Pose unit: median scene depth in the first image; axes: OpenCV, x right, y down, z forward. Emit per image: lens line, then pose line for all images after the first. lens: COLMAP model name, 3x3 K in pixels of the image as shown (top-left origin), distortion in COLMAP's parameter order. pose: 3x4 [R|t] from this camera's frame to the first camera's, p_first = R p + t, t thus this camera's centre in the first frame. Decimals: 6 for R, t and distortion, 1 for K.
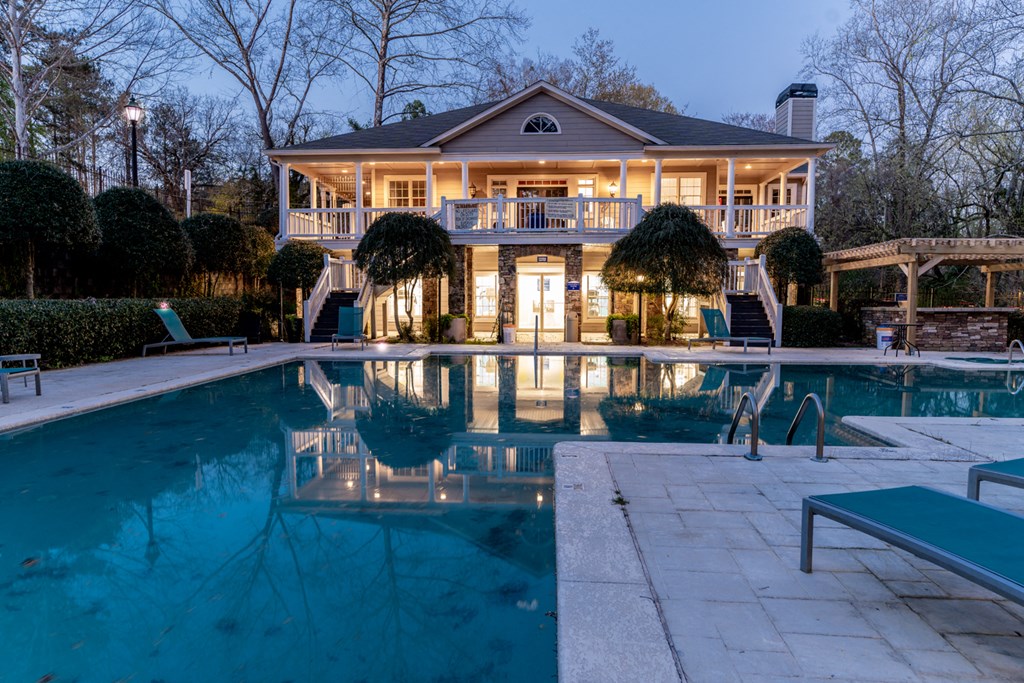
lens RADIAL K [[668.7, 0, 512.0], [0, 668.7, 343.9], [0, 0, 1]] dist [-0.003252, -0.000077]
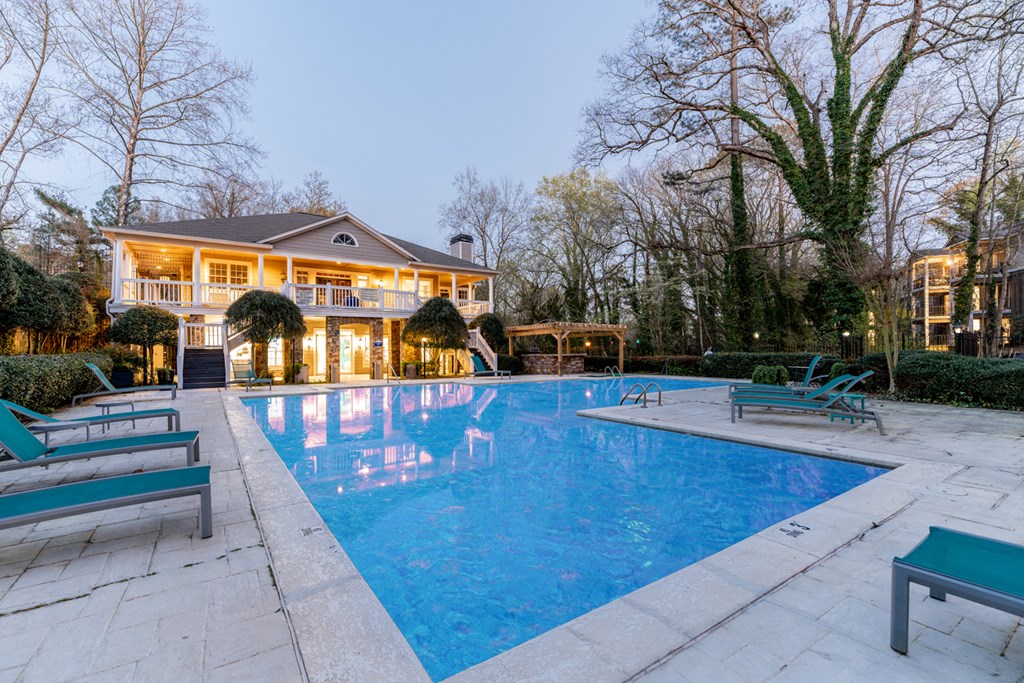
lens RADIAL K [[440.5, 0, 511.3], [0, 440.5, 345.5], [0, 0, 1]] dist [-0.001273, -0.000232]
pose [[0.790579, -0.001435, 0.612358, -0.284375], [0.051171, 0.996655, -0.063729, -0.000569], [-0.610218, 0.081717, 0.788008, -0.011269]]
